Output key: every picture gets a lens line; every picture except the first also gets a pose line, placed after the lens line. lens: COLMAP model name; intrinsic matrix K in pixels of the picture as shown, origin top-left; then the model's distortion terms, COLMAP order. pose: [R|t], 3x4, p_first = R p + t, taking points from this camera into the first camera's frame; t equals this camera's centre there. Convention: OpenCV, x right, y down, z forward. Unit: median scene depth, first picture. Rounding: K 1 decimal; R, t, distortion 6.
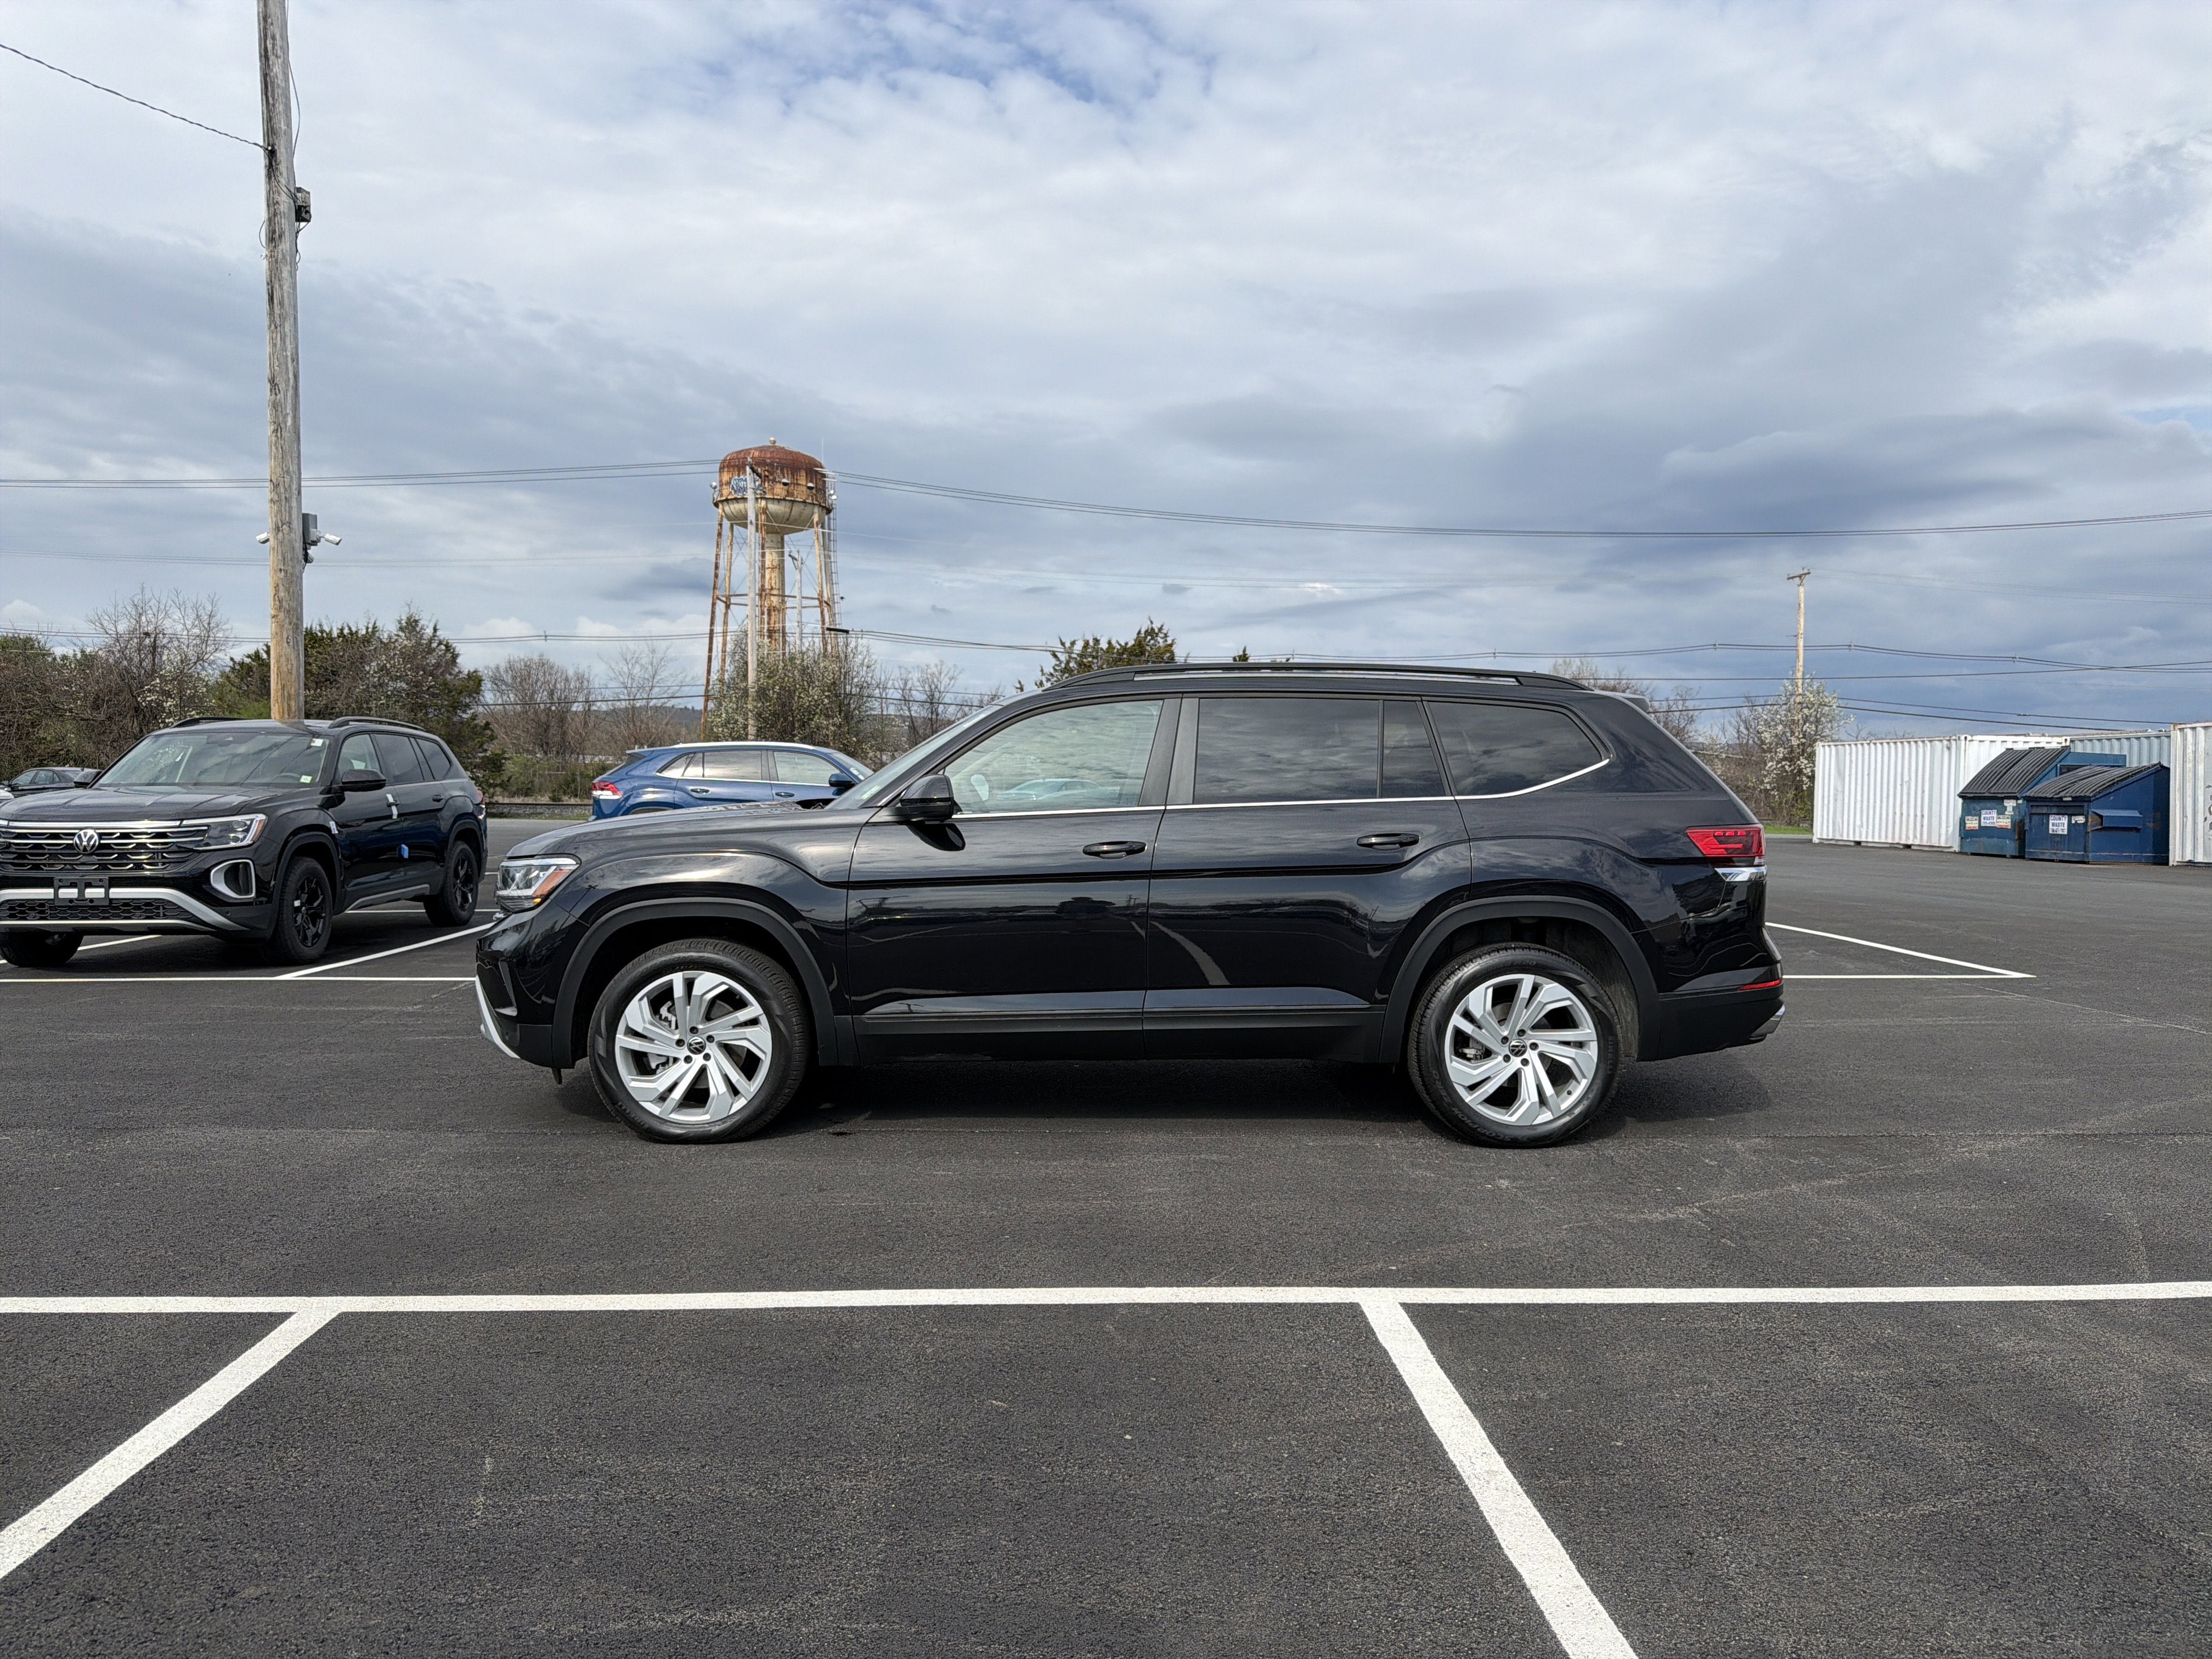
lens RADIAL K [[1569.6, 0, 1118.7], [0, 1569.6, 846.6], [0, 0, 1]] dist [0.029403, -0.043311]
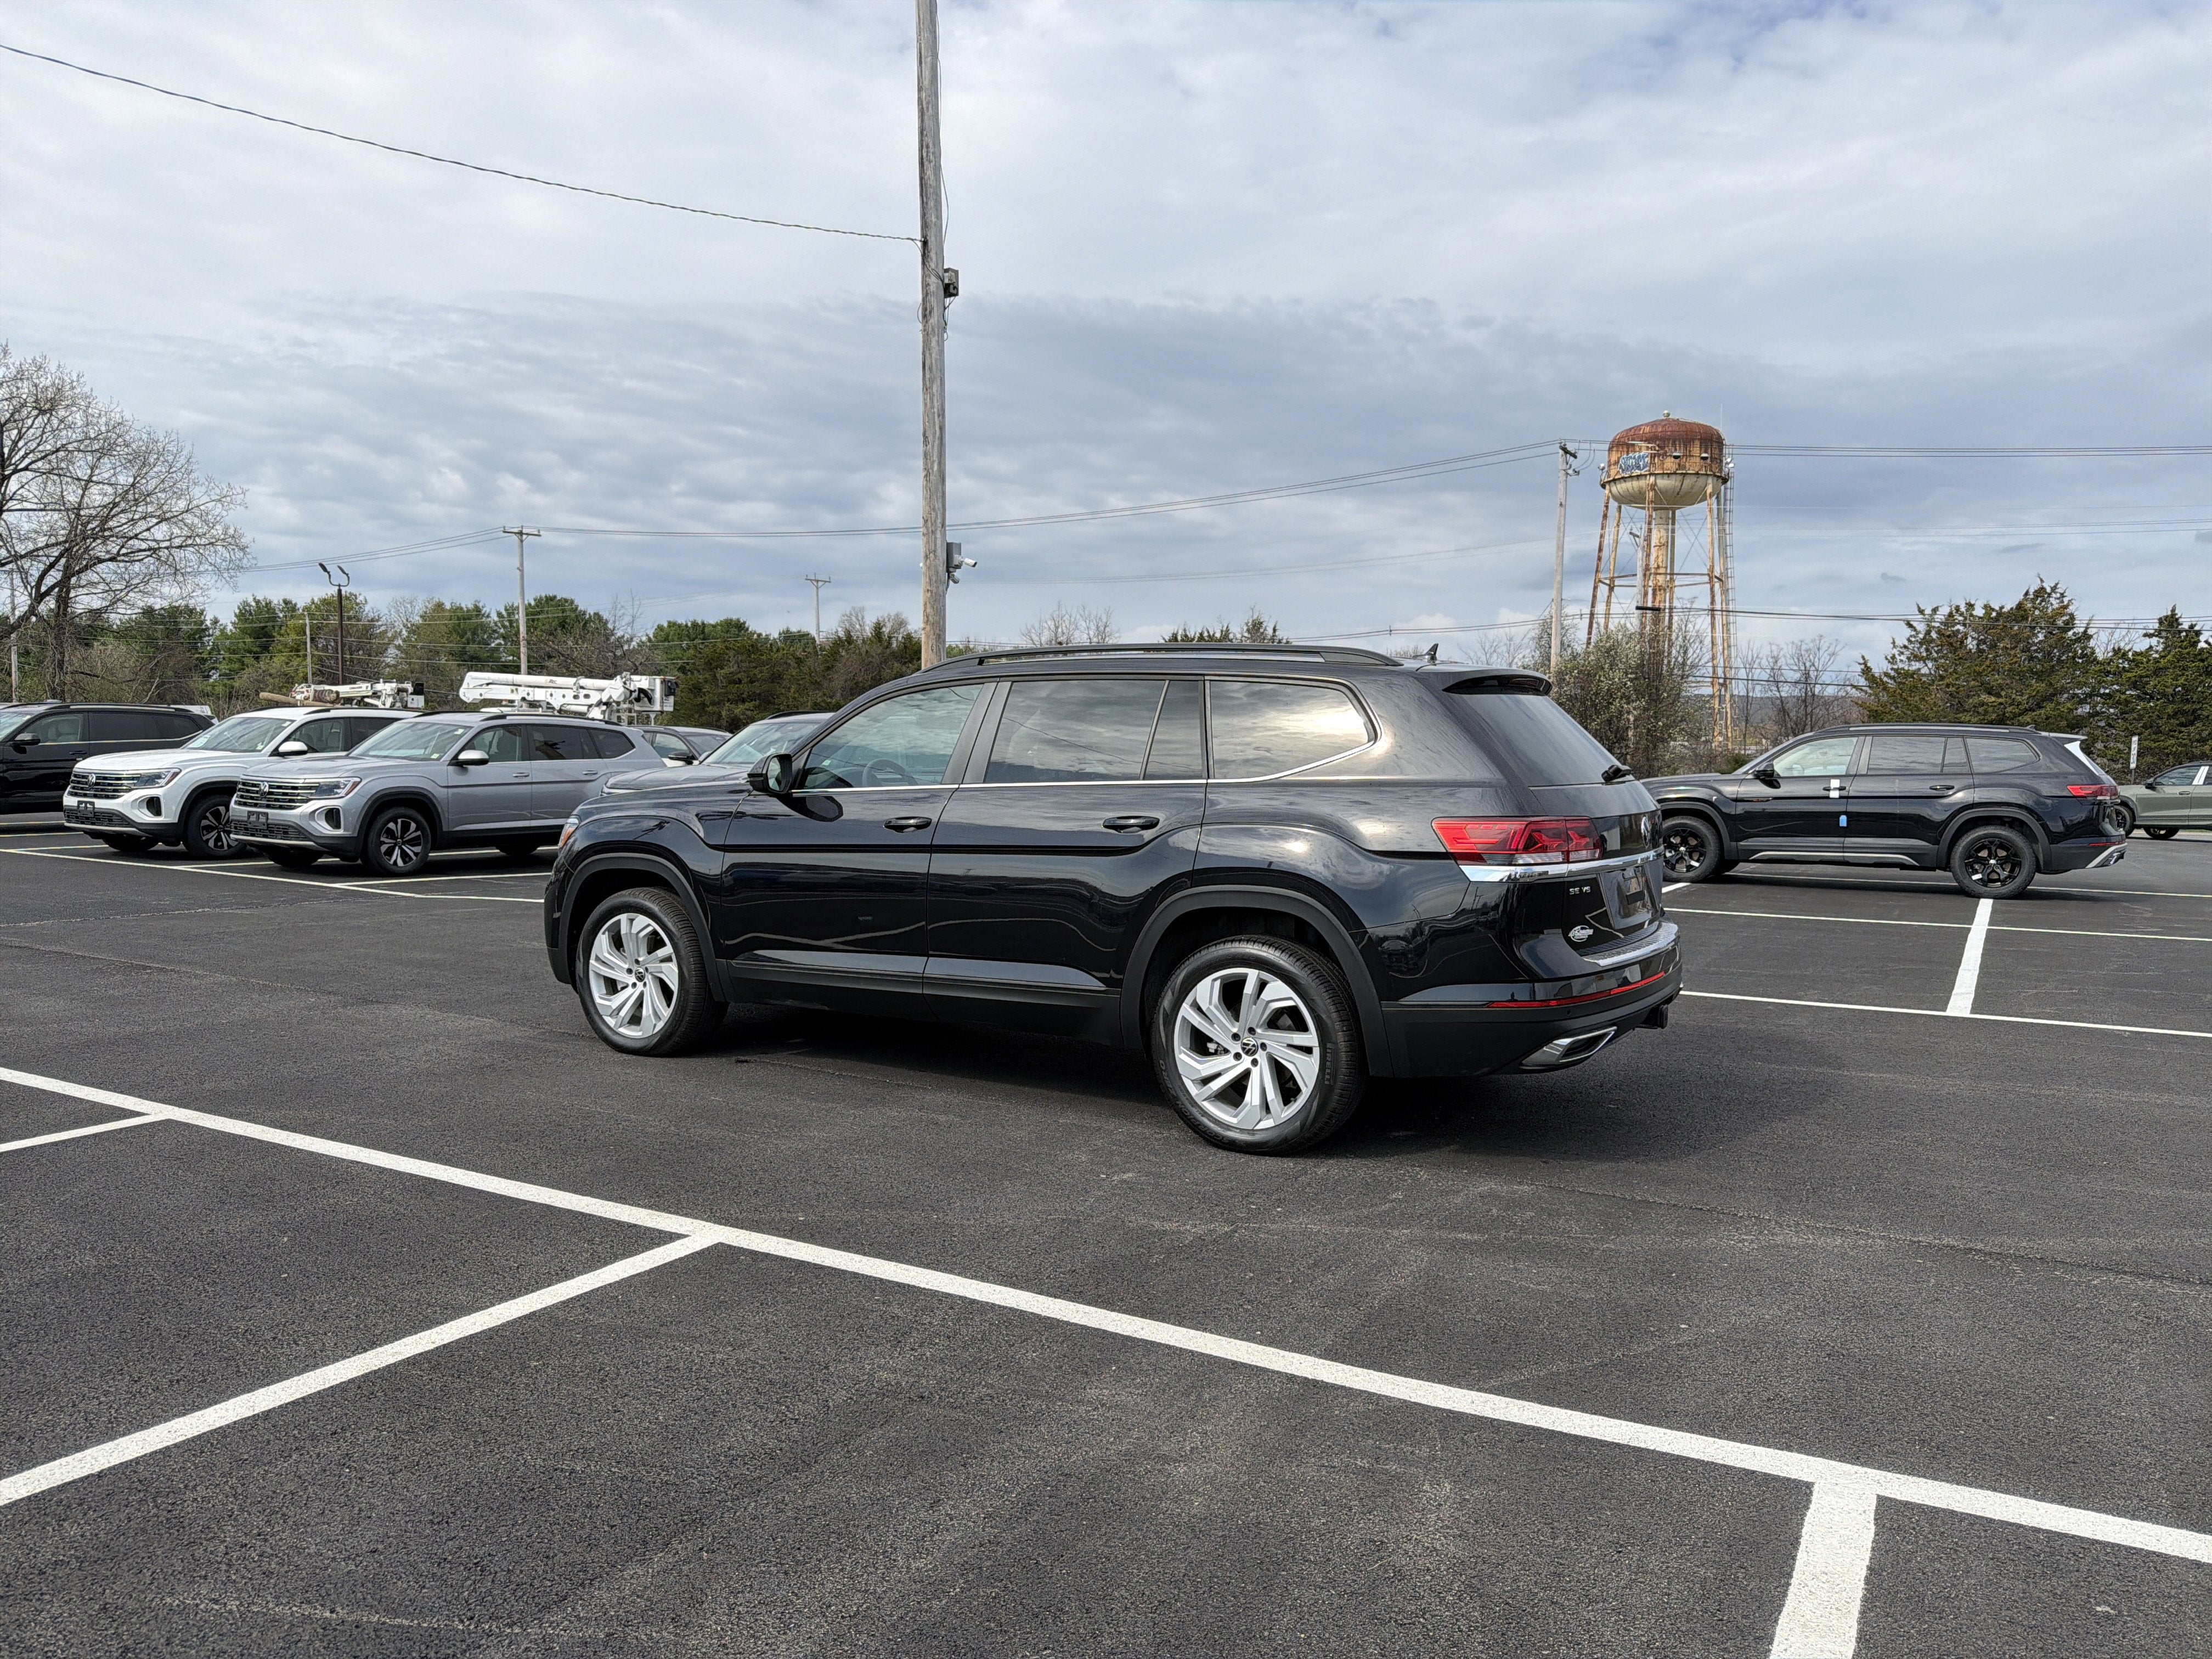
lens RADIAL K [[1569.6, 0, 1114.3], [0, 1569.6, 853.7], [0, 0, 1]] dist [0.029403, -0.043311]
pose [[0.836628, 0.035724, -0.546606, 0.403955], [-0.028569, 0.999359, 0.021588, -0.002963], [0.547026, -0.002445, 0.837112, 0.099869]]
